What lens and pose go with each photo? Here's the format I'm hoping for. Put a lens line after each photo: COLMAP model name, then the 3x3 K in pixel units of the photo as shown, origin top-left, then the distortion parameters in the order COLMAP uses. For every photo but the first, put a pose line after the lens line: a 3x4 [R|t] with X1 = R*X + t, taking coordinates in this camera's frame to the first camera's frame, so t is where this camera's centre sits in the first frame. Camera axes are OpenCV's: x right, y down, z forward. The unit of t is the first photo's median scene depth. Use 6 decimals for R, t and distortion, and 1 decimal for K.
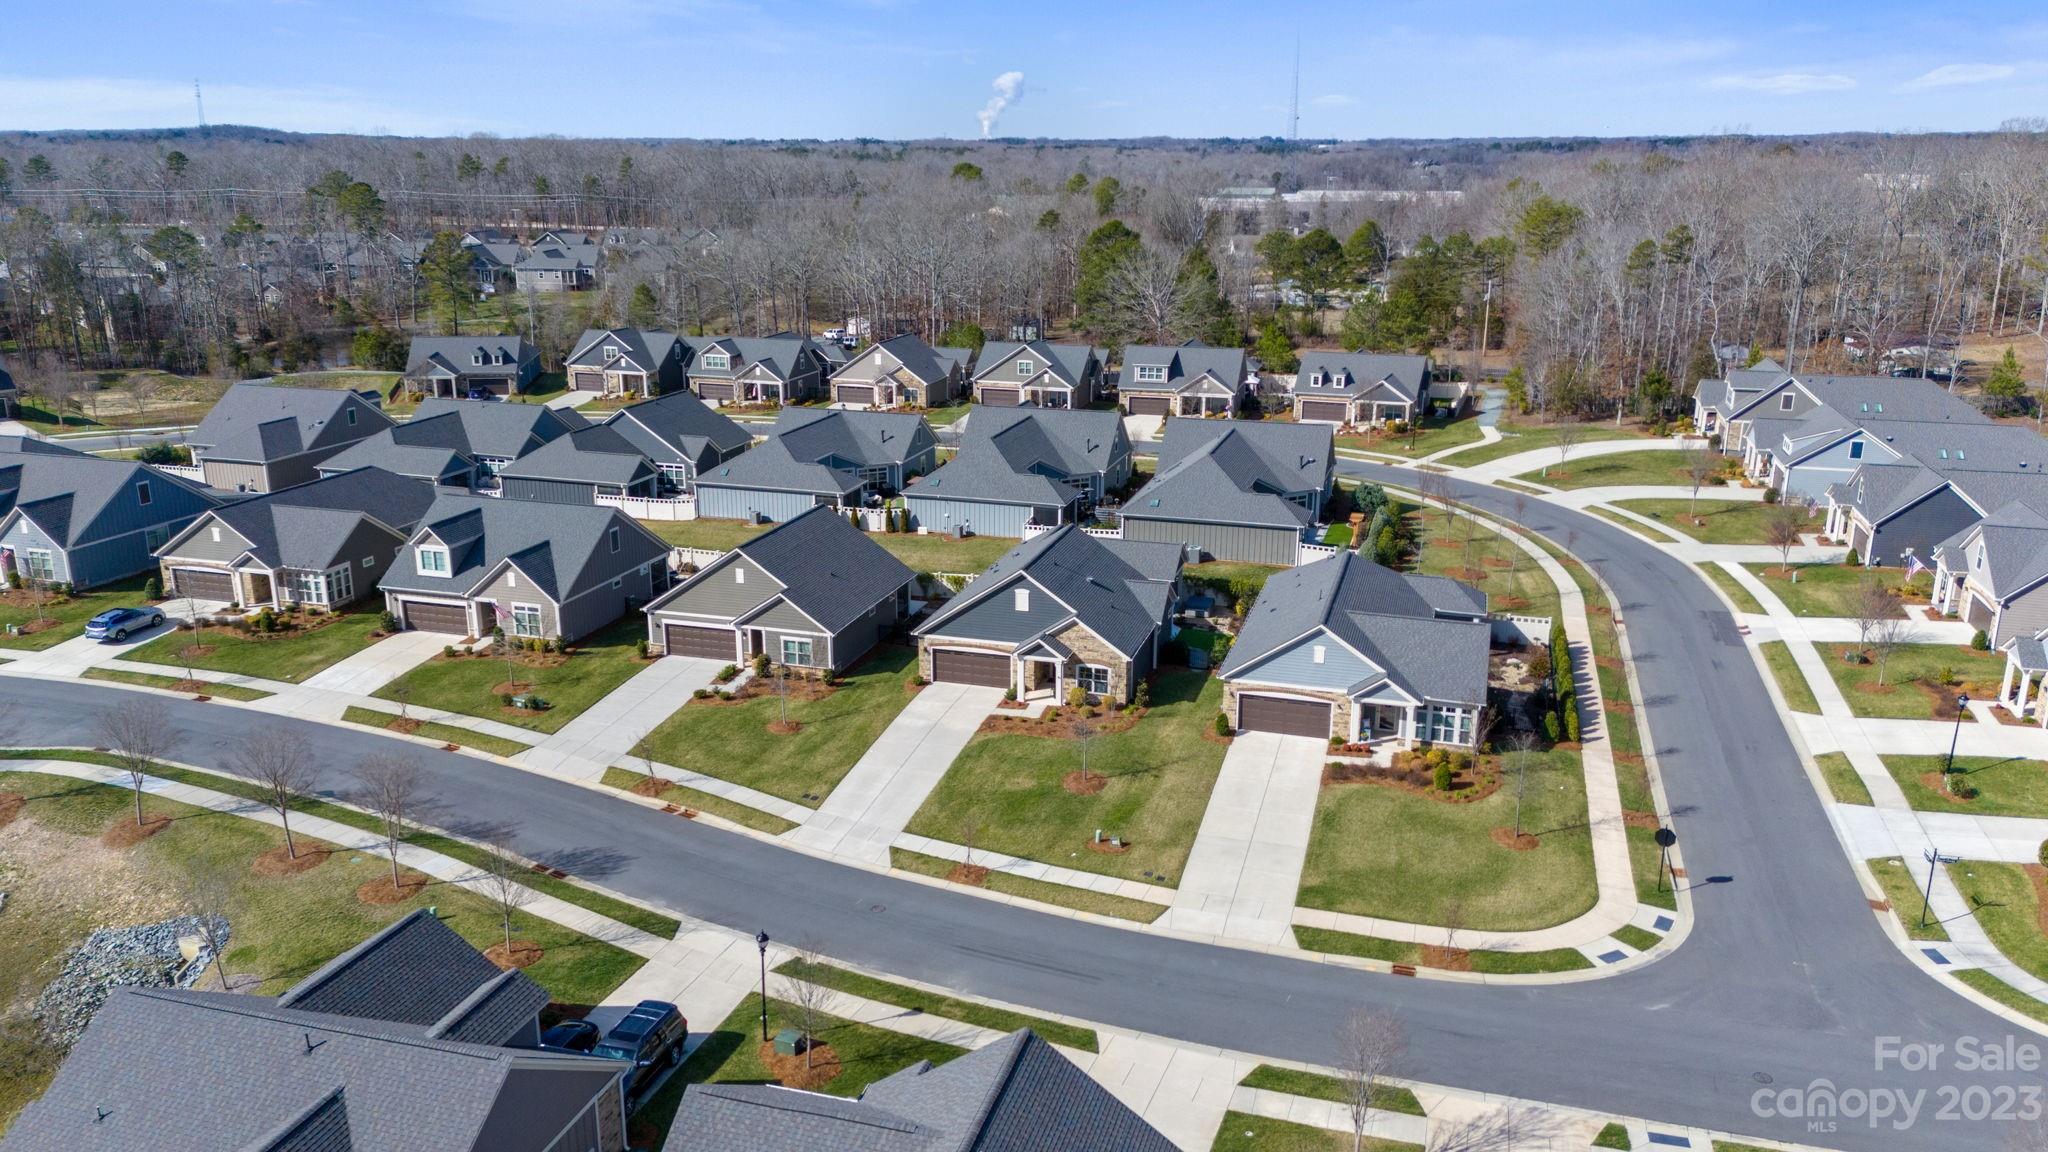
lens RADIAL K [[1493.7, 0, 1023.5], [0, 1493.7, 578.7], [0, 0, 1]] dist [0.084201, -0.091854]
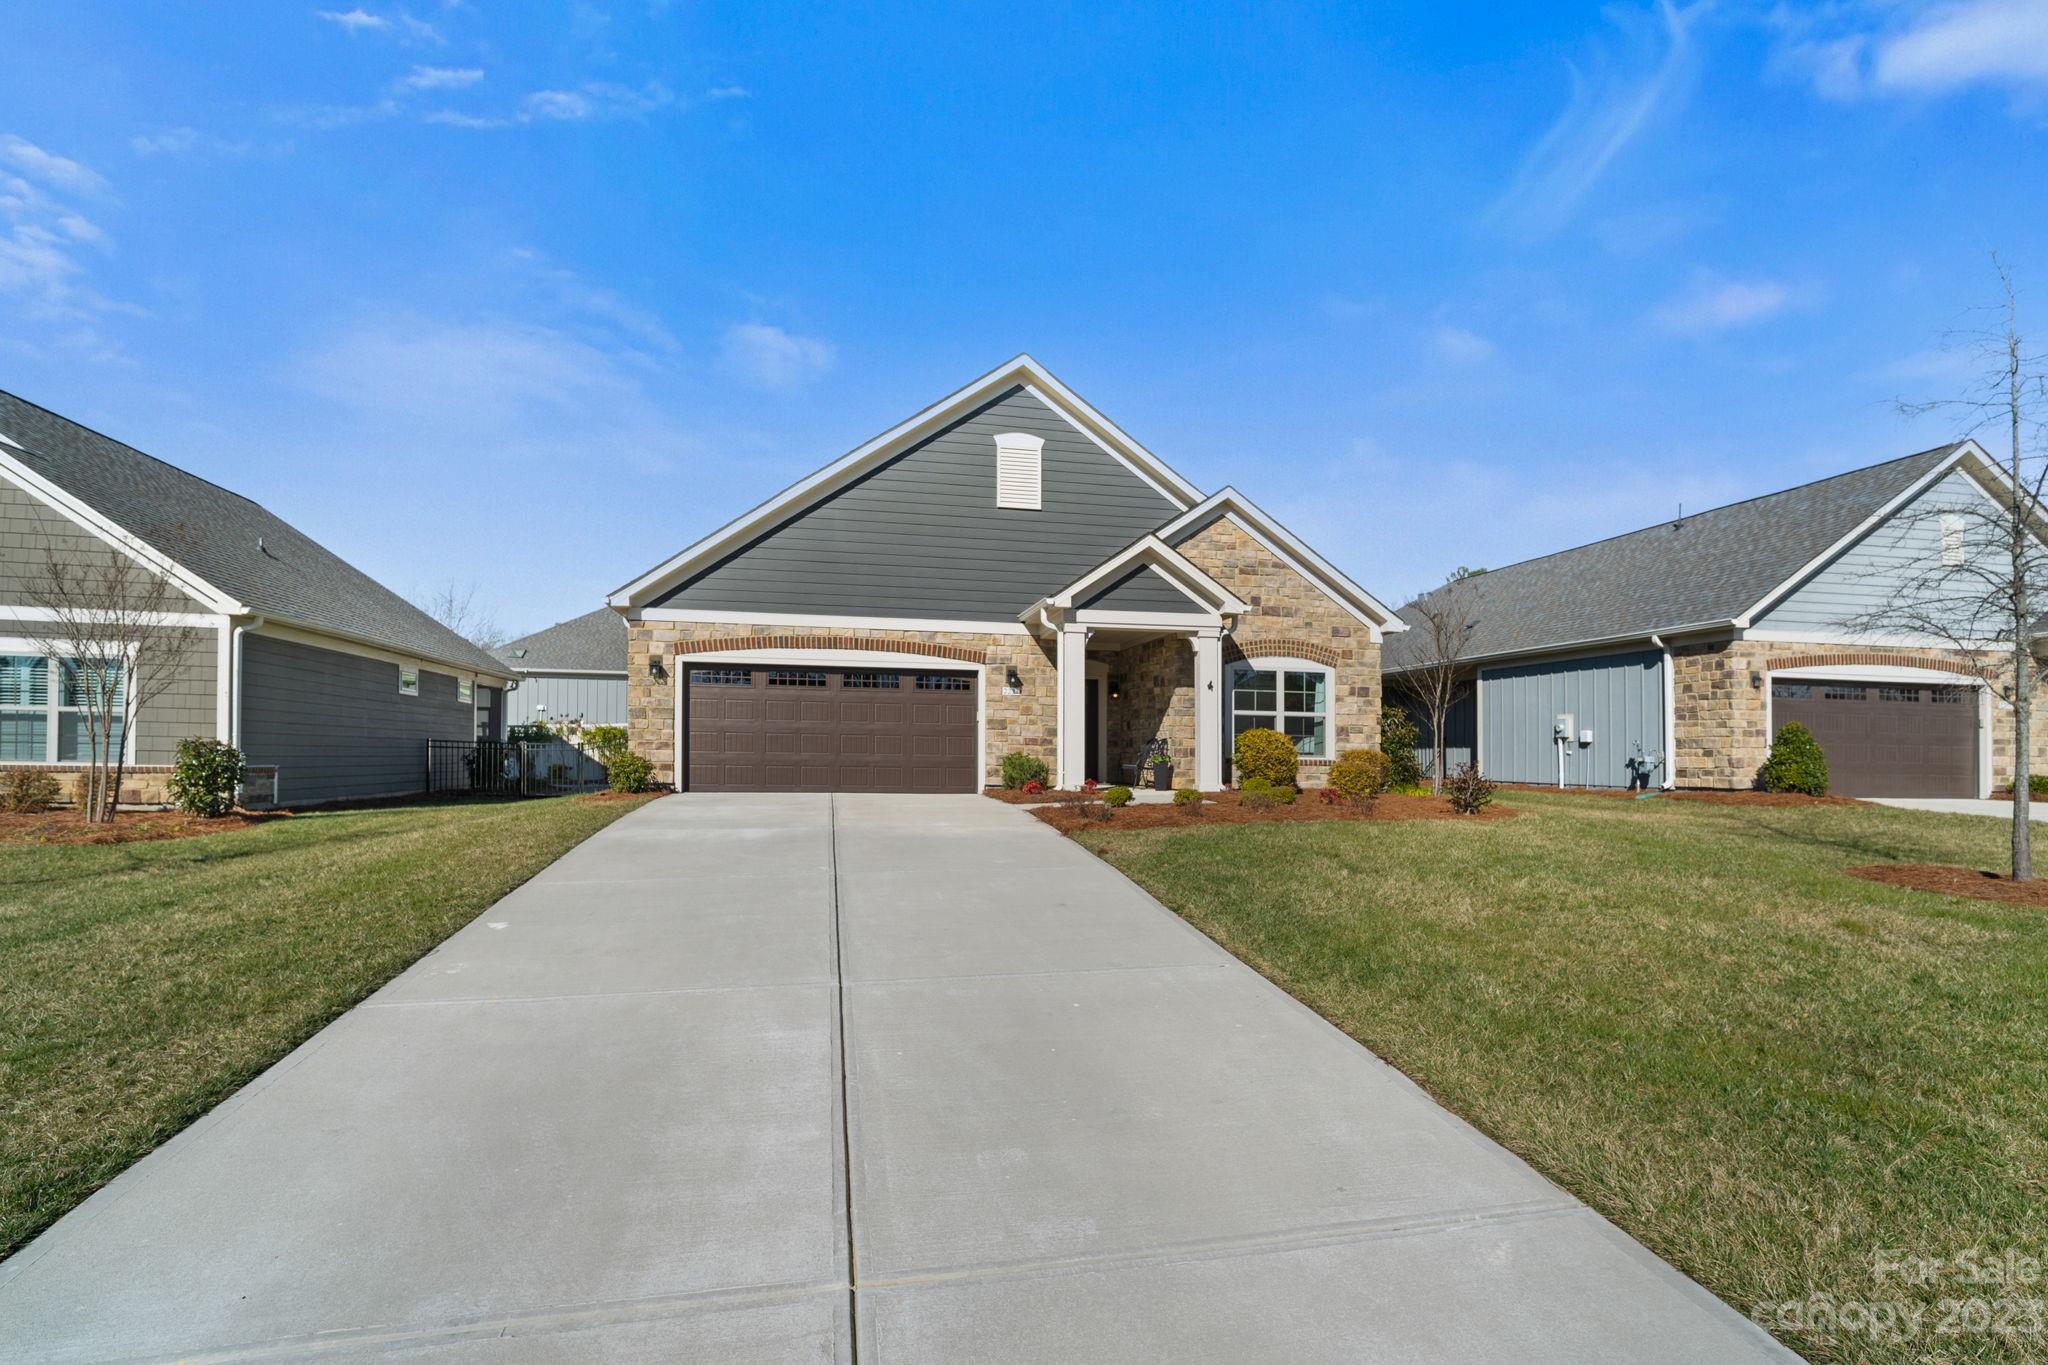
lens RADIAL K [[1008.8, 0, 1028.7], [0, 1008.8, 733.1], [0, 0, 1]] dist [-0.023528, 0.001328]
pose [[0.878943, 0.020694, 0.476478, -0.093637], [0.120254, 0.957162, -0.263399, 0.116410], [-0.461518, 0.288811, 0.838802, 0.826800]]
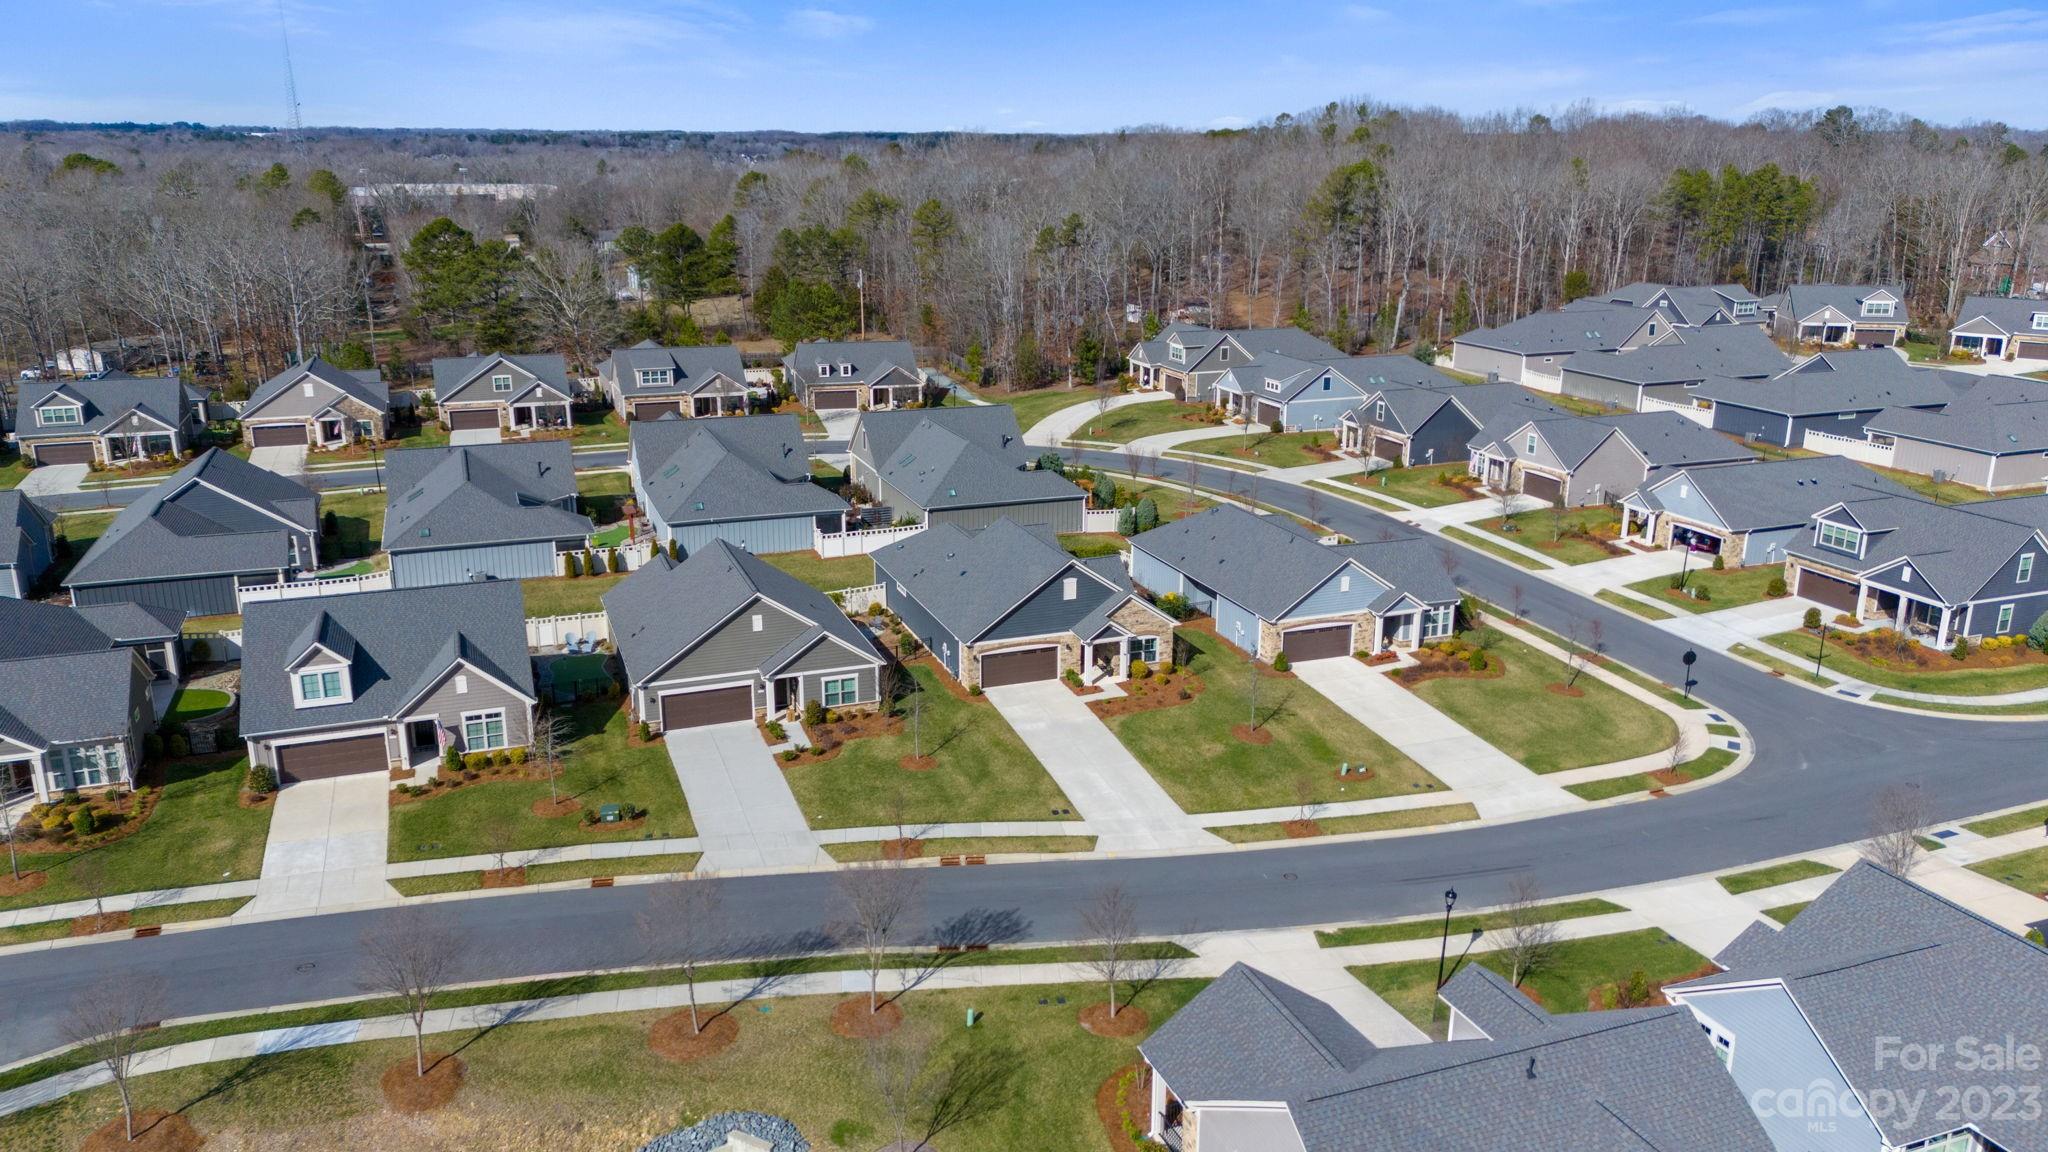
lens RADIAL K [[1493.7, 0, 1024.3], [0, 1493.7, 574.2], [0, 0, 1]] dist [0.084201, -0.091854]
pose [[0.793714, -0.167420, 0.584797, -0.610581], [0.165878, 0.984514, 0.056717, -0.057719], [-0.585237, 0.051988, 0.809194, 0.185377]]
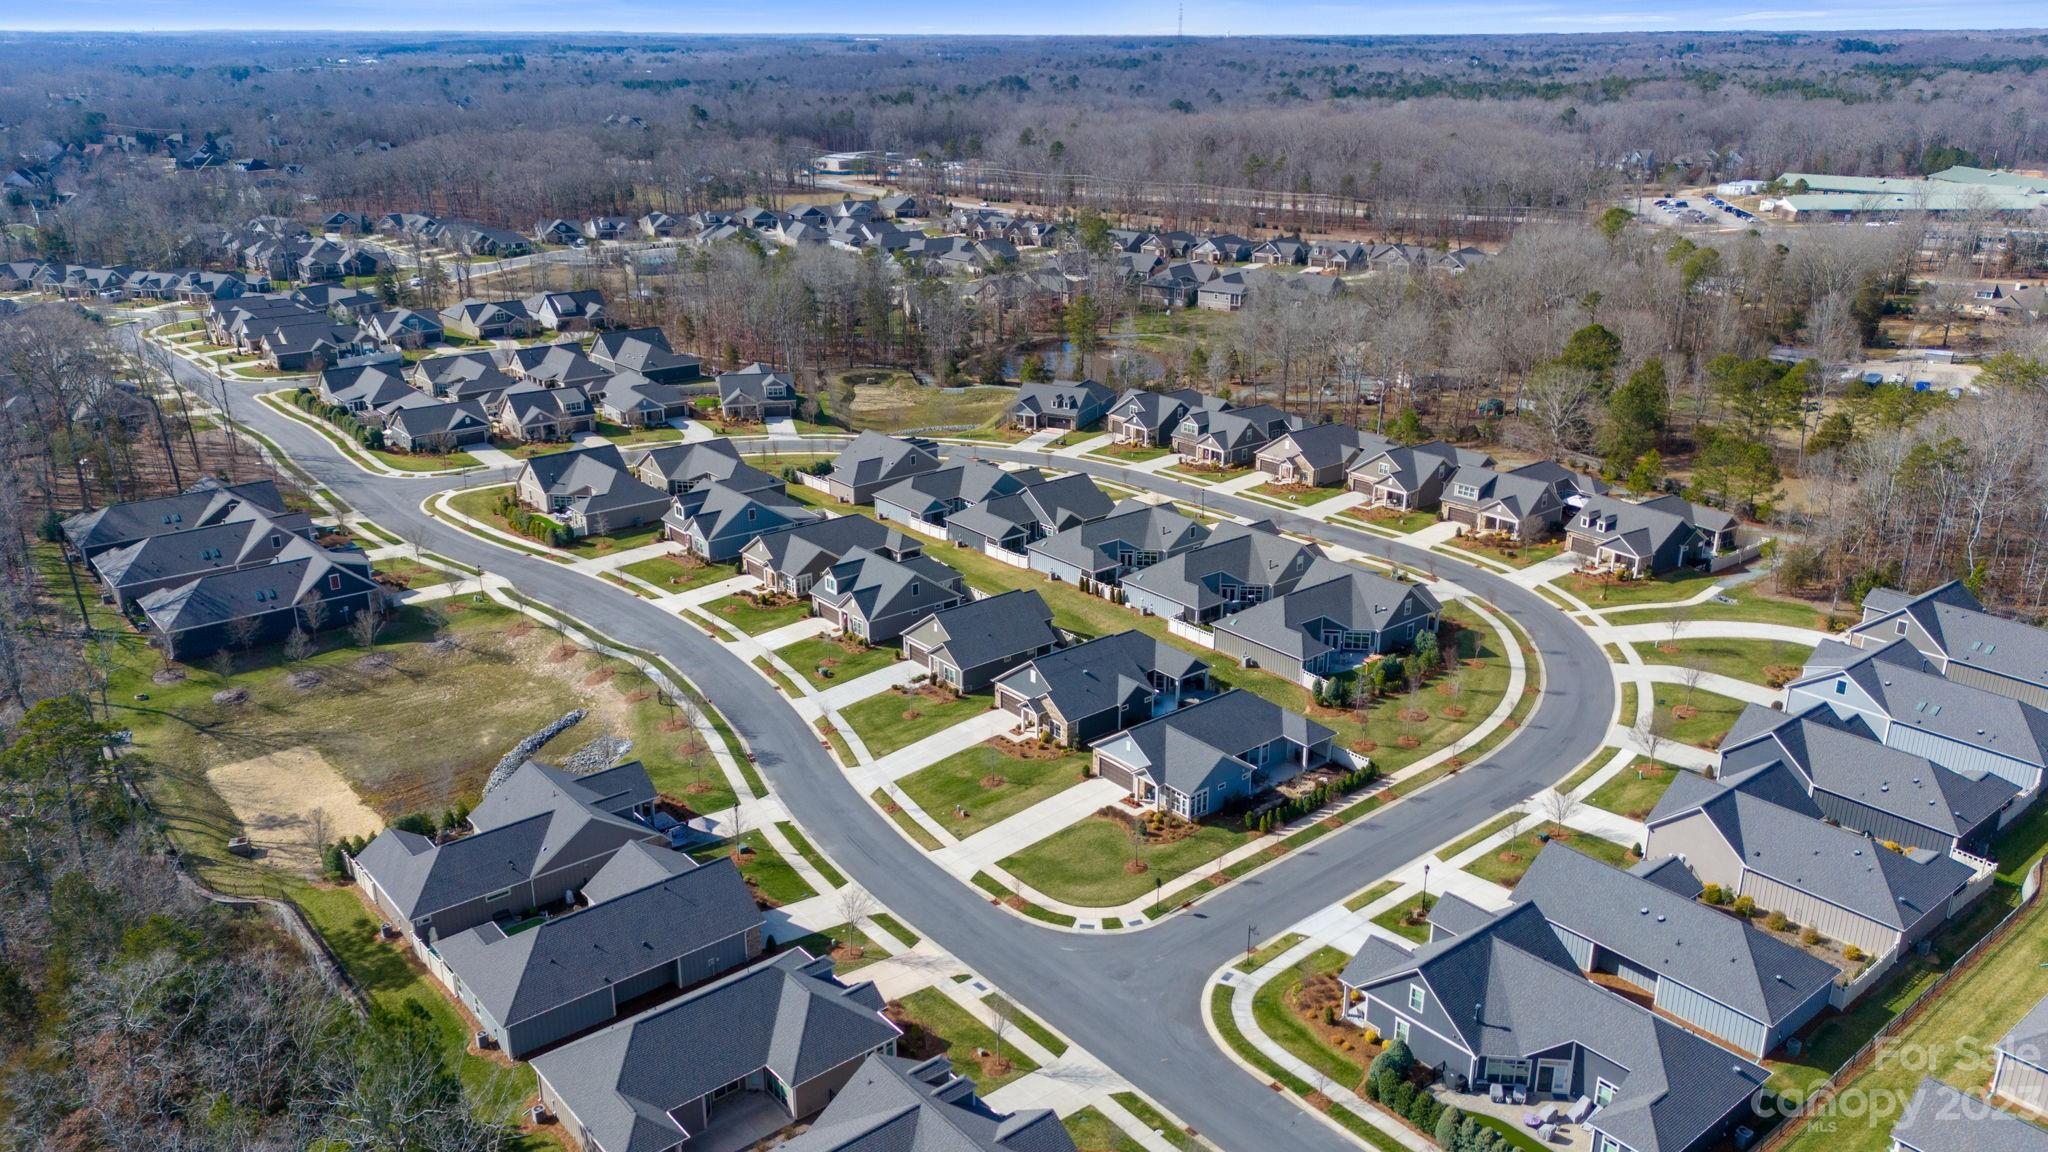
lens RADIAL K [[1493.7, 0, 1010.9], [0, 1493.7, 565.4], [0, 0, 1]] dist [0.084201, -0.091854]
pose [[0.825595, 0.178086, -0.535424, 0.900716], [-0.148029, 0.984012, 0.099036, -0.286459], [0.544501, -0.002505, 0.838757, -0.518035]]
